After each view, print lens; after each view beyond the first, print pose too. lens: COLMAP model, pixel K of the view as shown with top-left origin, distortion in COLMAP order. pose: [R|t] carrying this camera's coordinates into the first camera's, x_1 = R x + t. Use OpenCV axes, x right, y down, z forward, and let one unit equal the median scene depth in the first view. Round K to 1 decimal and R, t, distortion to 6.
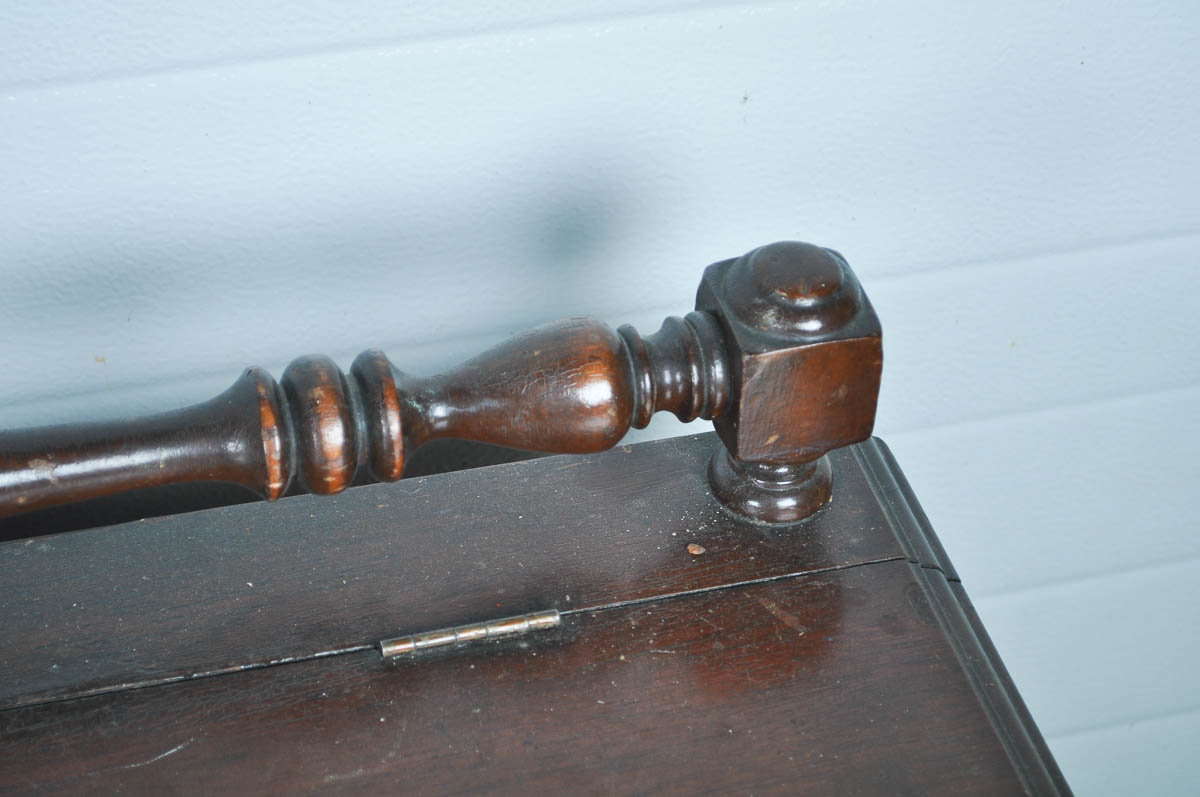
lens RADIAL K [[2734.7, 0, 600.0], [0, 2734.7, 398.5], [0, 0, 1]] dist [-0.020434, 0.139421]
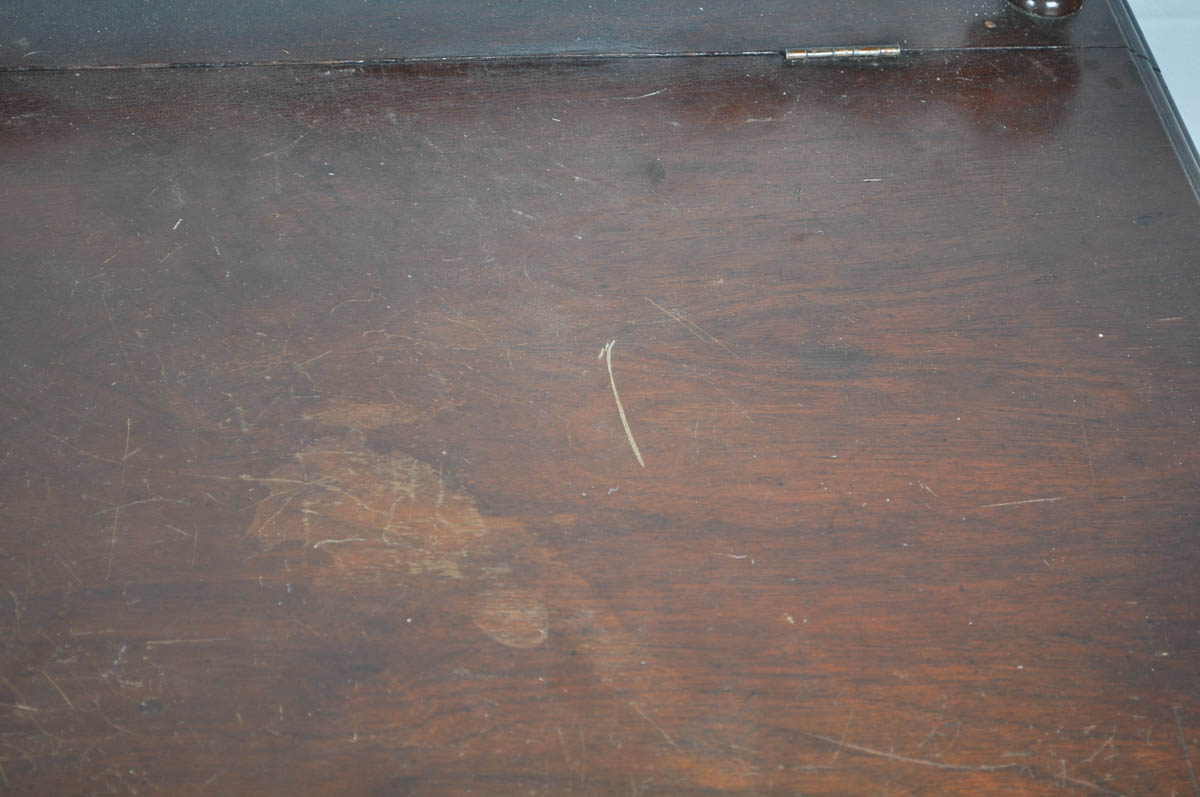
lens RADIAL K [[2734.7, 0, 600.0], [0, 2734.7, 398.5], [0, 0, 1]] dist [-0.020434, 0.139421]
pose [[0.991828, 0.117002, -0.050879, -0.080766], [-0.113936, 0.991706, 0.059485, 0.201136], [0.057417, -0.053202, 0.996932, -0.555440]]
